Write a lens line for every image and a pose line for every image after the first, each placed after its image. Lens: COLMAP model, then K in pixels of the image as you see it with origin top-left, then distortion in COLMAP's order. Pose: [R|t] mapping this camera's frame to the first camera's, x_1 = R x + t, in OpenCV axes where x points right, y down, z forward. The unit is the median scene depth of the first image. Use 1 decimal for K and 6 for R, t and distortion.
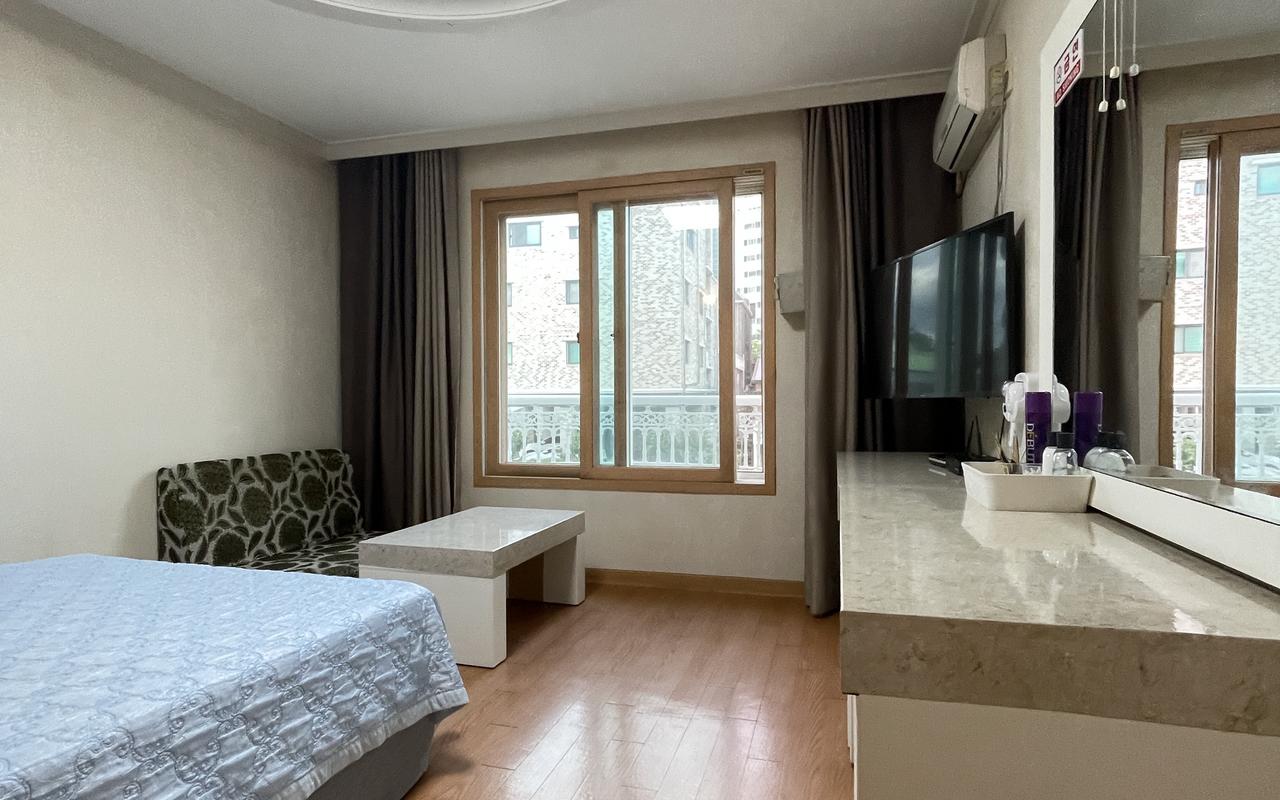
lens RADIAL K [[692.7, 0, 647.1], [0, 692.7, 402.6], [0, 0, 1]] dist [-0.019803, 0.010944]
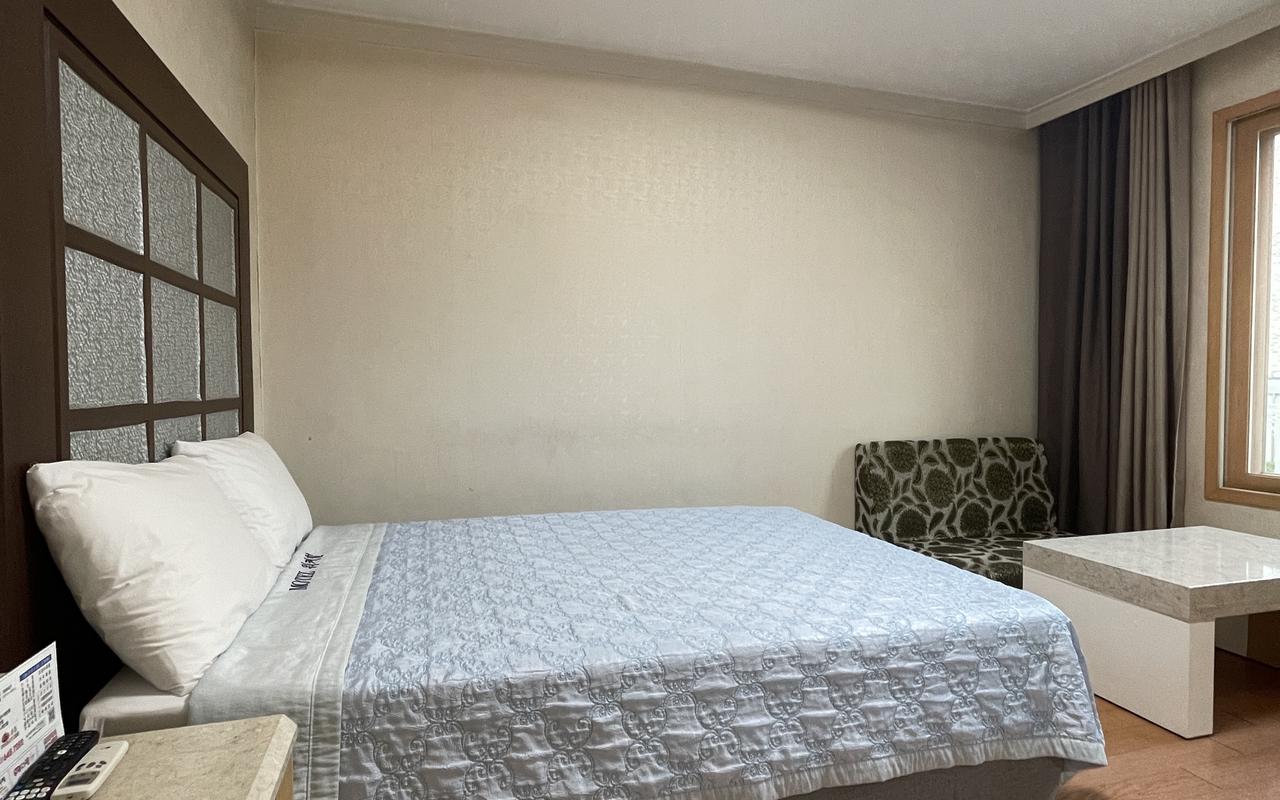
lens RADIAL K [[692.7, 0, 647.1], [0, 692.7, 402.6], [0, 0, 1]] dist [-0.019803, 0.010944]
pose [[0.537813, 0.027850, -0.842604, 0.076700], [-0.007789, 0.999576, 0.028067, -0.003801], [0.843028, -0.008531, 0.537801, 0.080643]]
